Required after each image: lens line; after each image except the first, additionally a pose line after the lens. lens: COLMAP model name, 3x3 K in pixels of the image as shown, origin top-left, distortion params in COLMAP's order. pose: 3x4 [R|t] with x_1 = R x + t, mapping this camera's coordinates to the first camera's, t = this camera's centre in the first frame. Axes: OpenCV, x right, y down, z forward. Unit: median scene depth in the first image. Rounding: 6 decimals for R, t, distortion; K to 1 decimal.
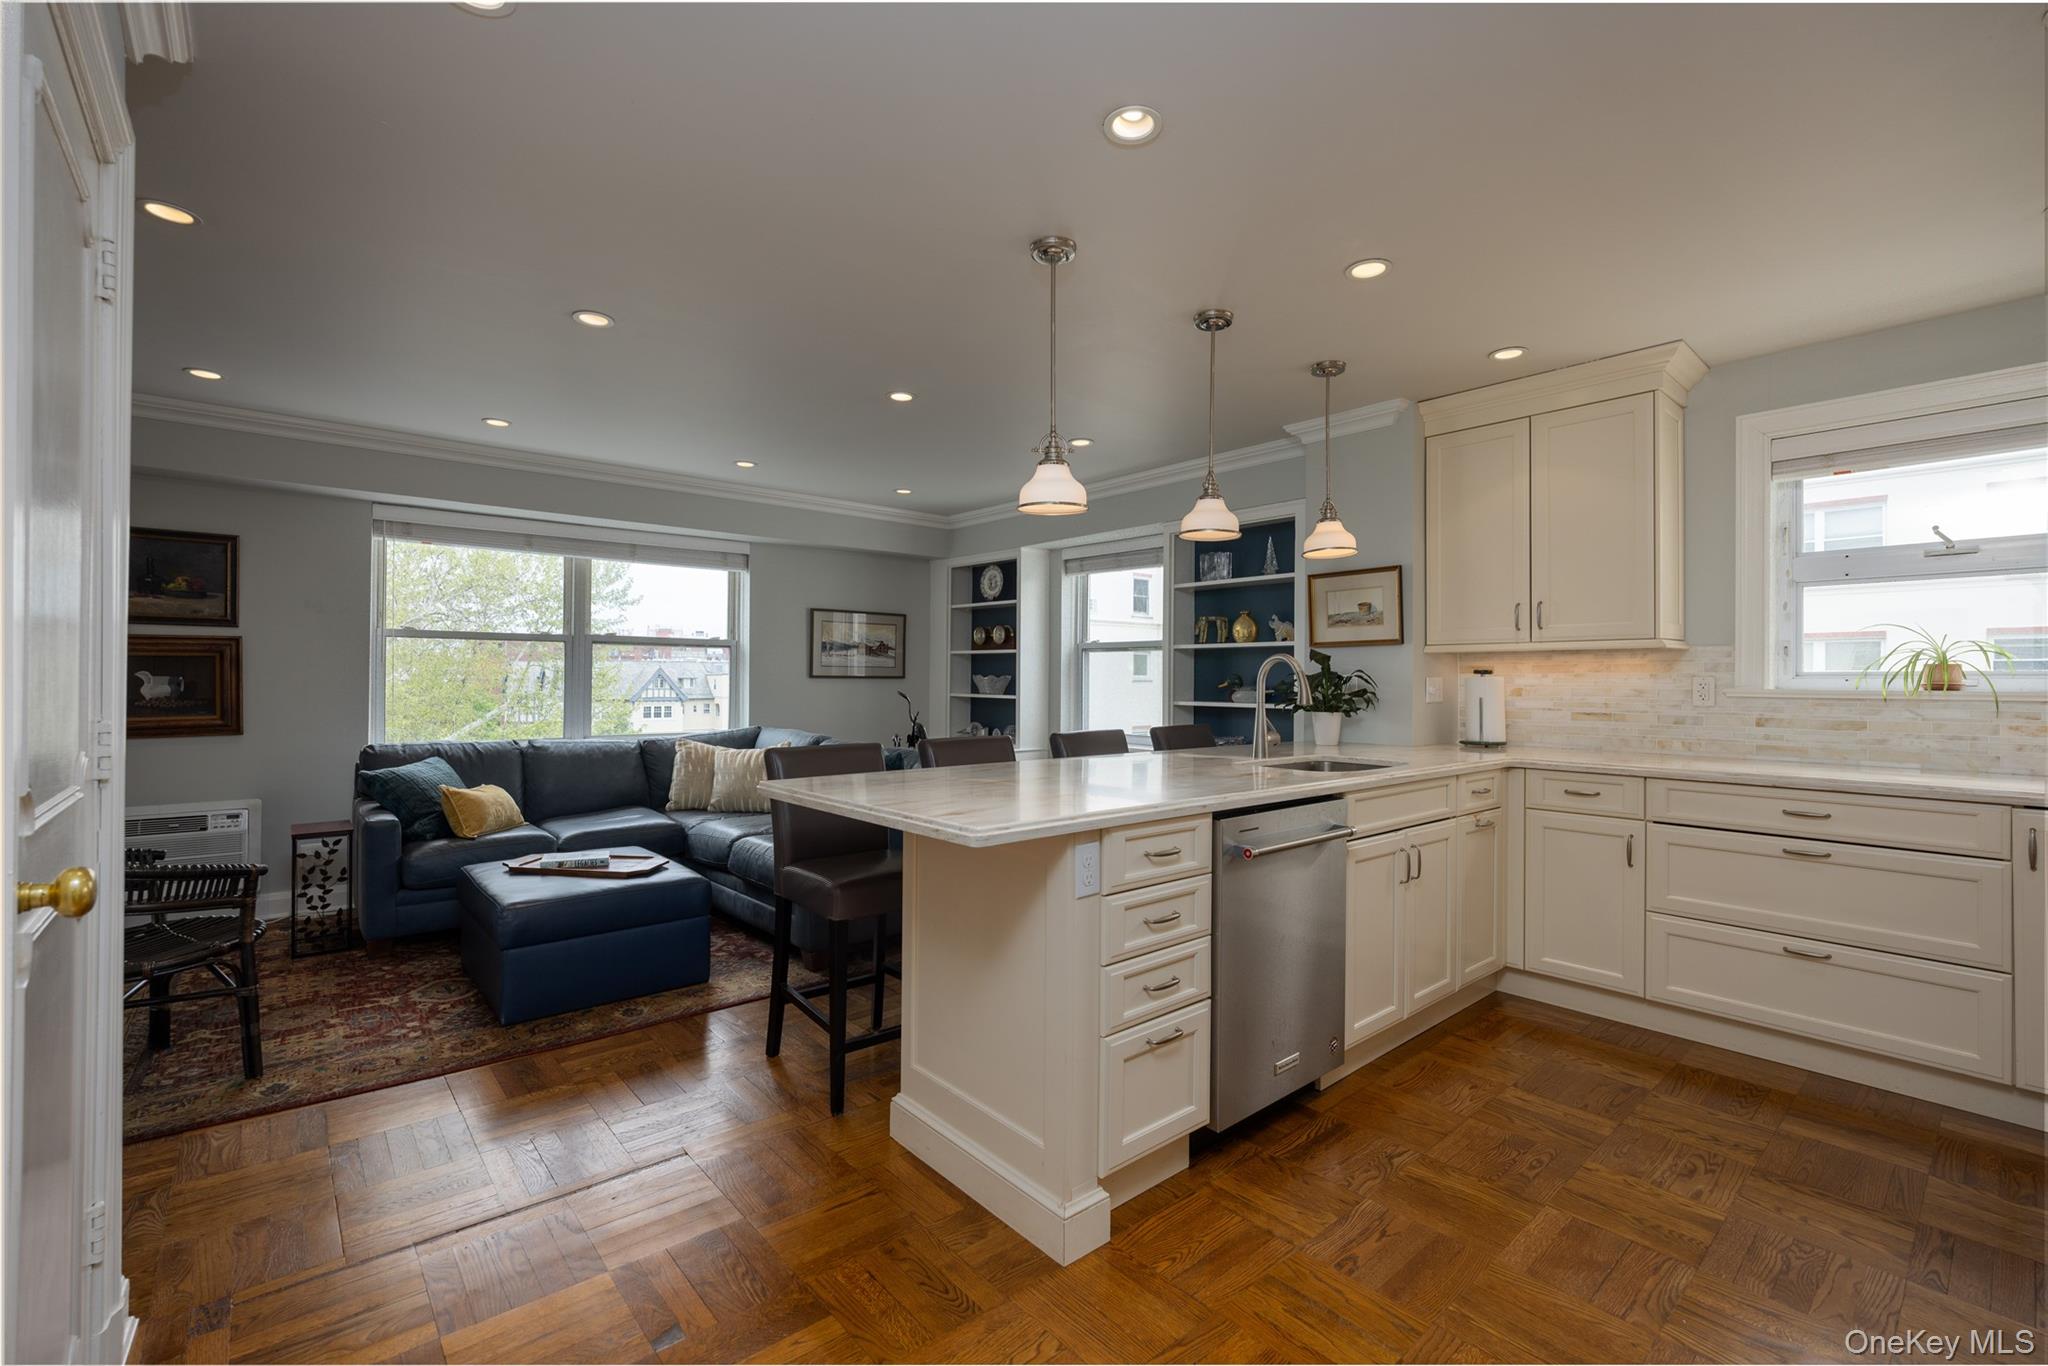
lens RADIAL K [[876.6, 0, 1023.9], [0, 876.6, 673.6], [0, 0, 1]] dist [-0.000367, -0.000114]
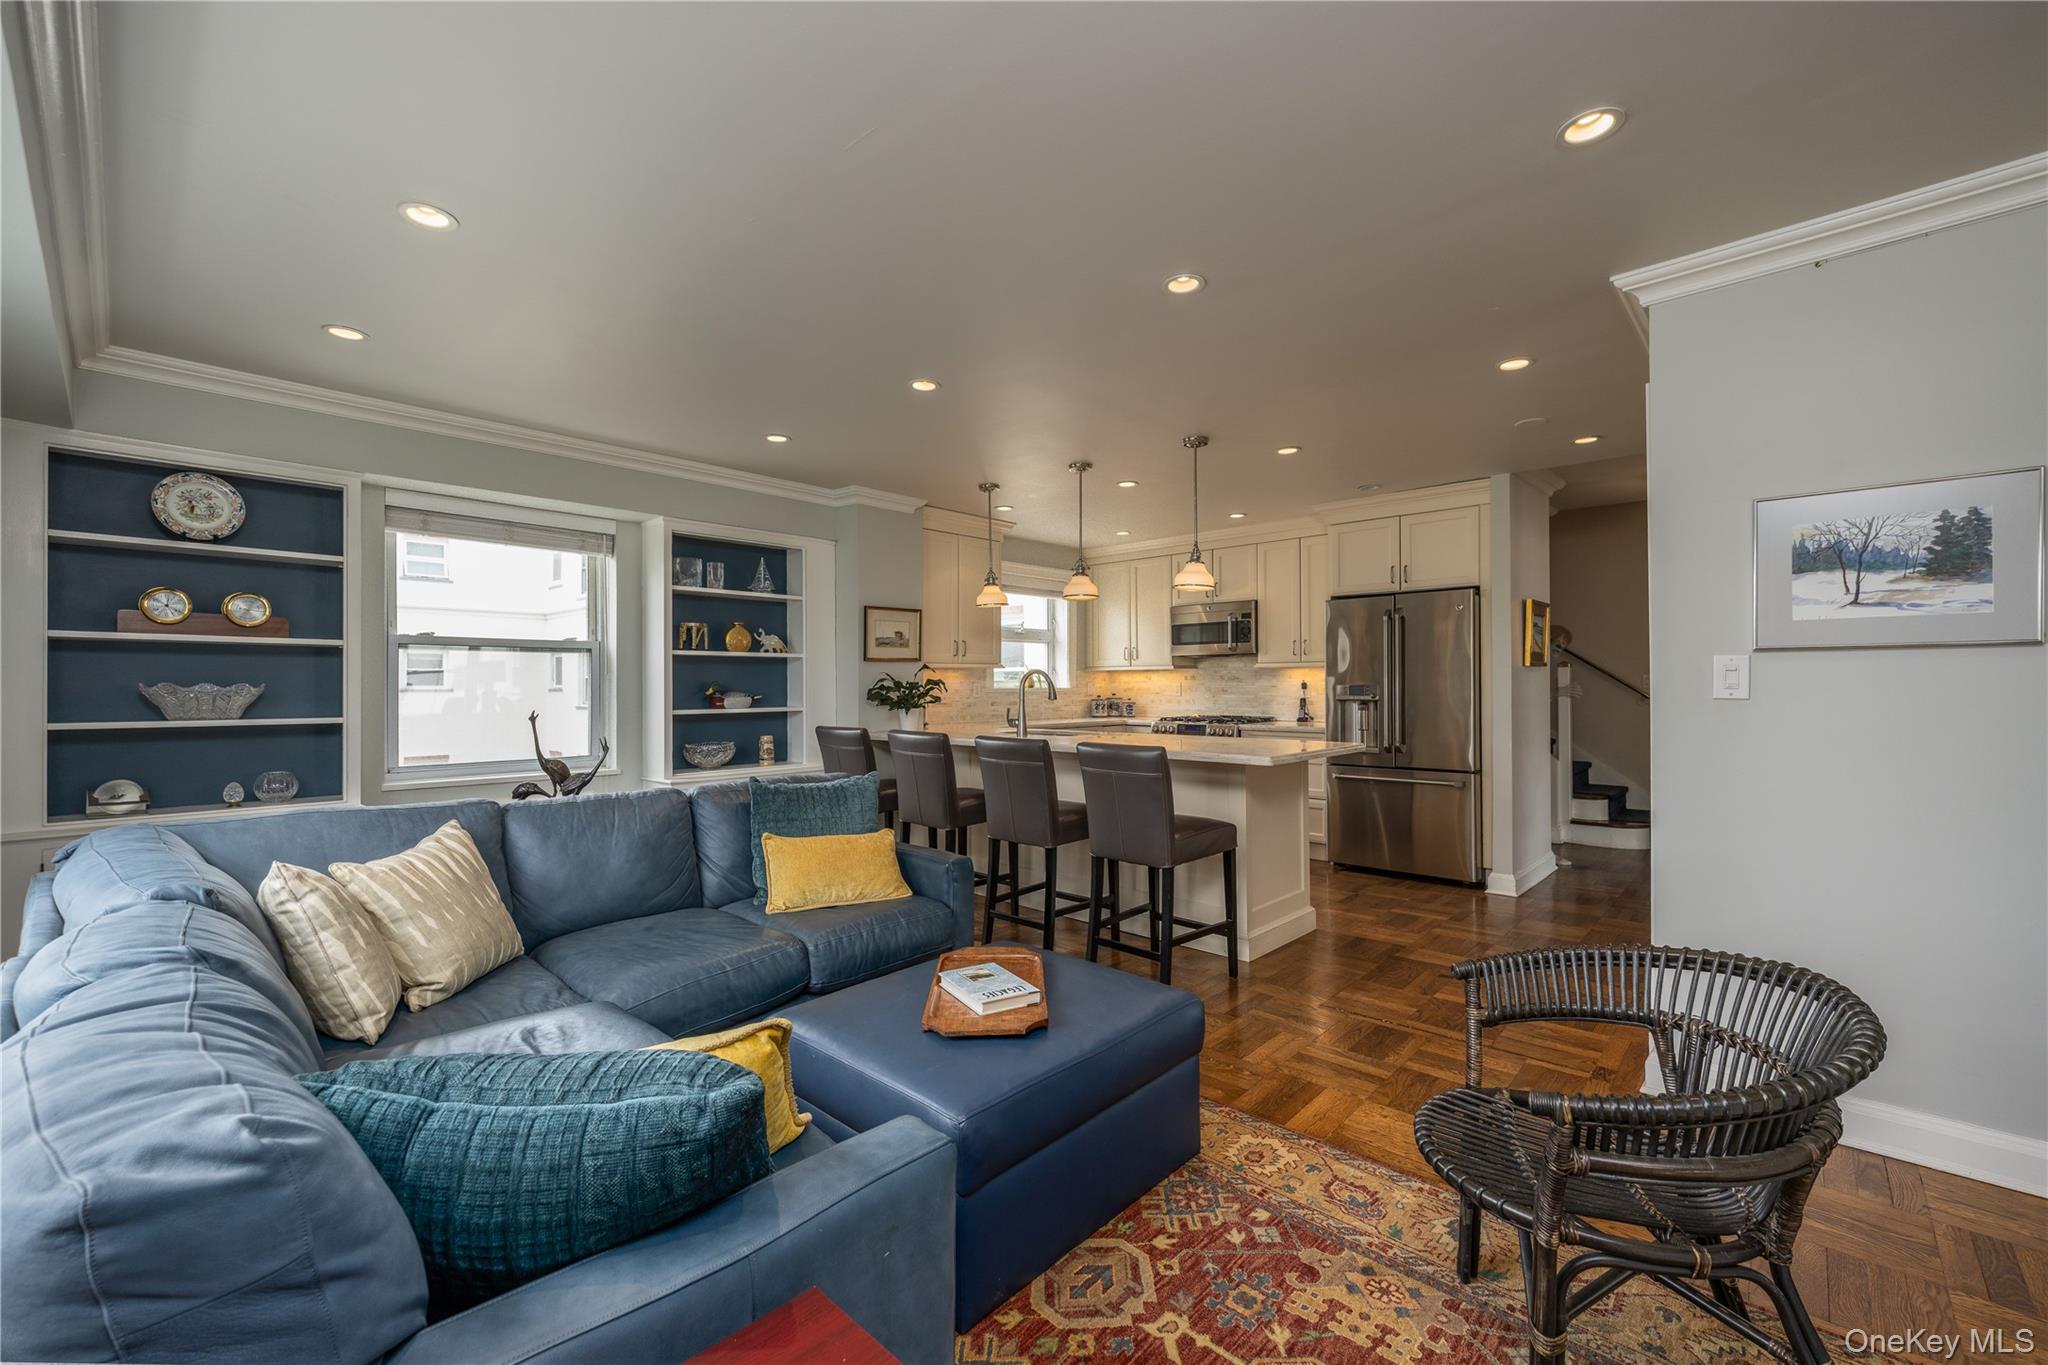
lens RADIAL K [[839.4, 0, 1030.0], [0, 839.4, 684.3], [0, 0, 1]] dist [0.001010, 0.000051]
pose [[-0.111945, -0.005774, 0.993698, -0.959476], [-0.002846, 0.999981, 0.005490, -0.002944], [-0.993710, -0.002213, -0.111959, 0.909511]]
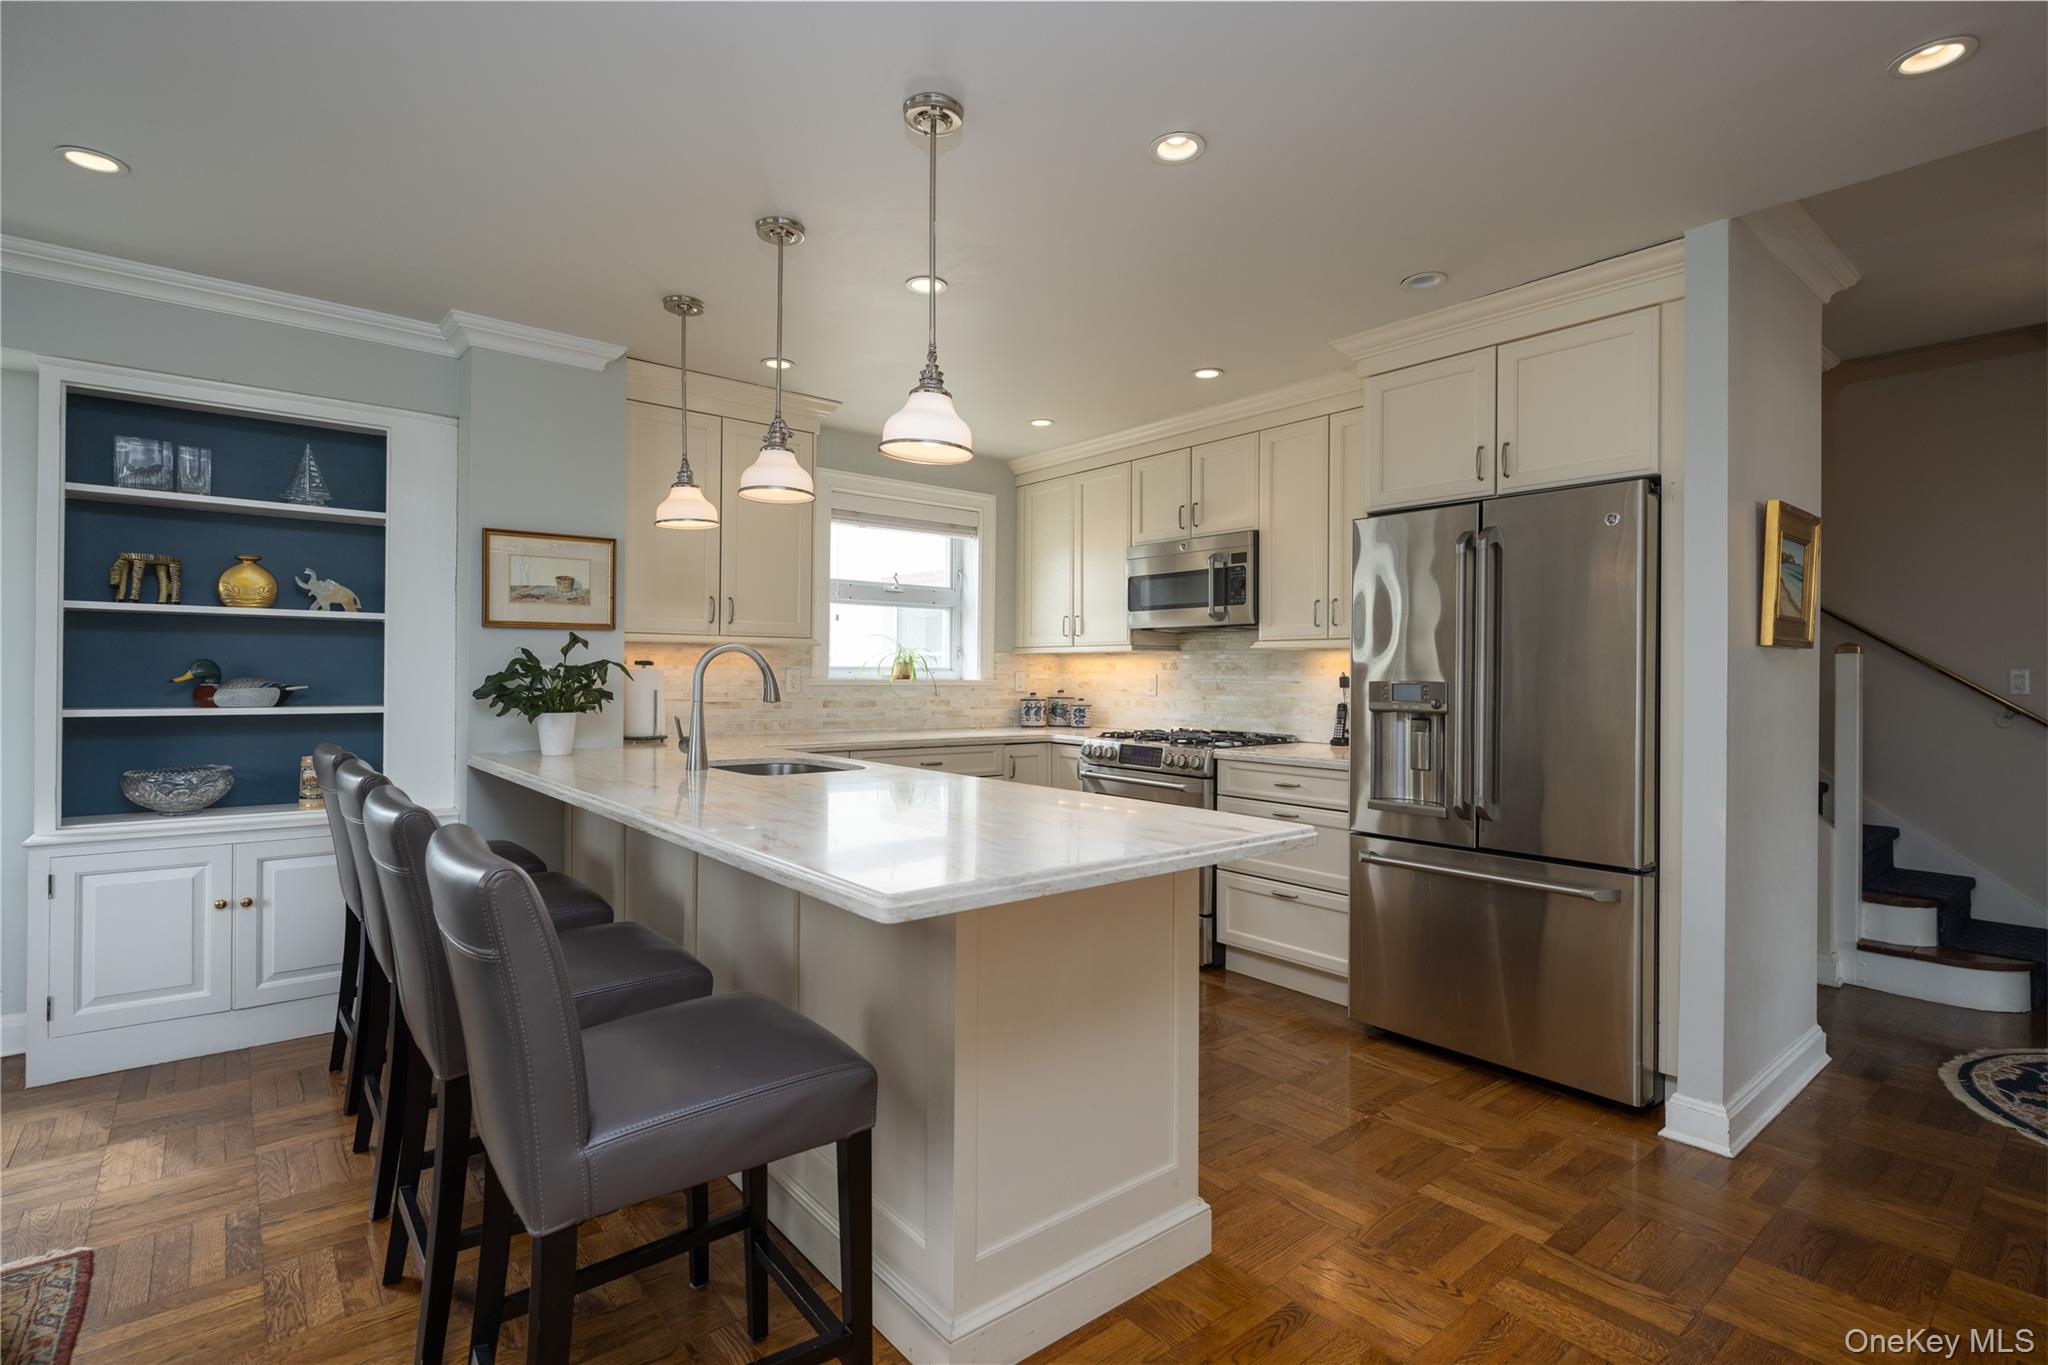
lens RADIAL K [[974.2, 0, 1026.0], [0, 974.2, 675.5], [0, 0, 1]] dist [-0.001781, -0.001023]
pose [[0.017523, -0.006720, 0.999824, -0.488318], [-0.015913, 0.999849, 0.006999, -0.001869], [-0.999720, -0.016033, 0.017413, 0.539069]]
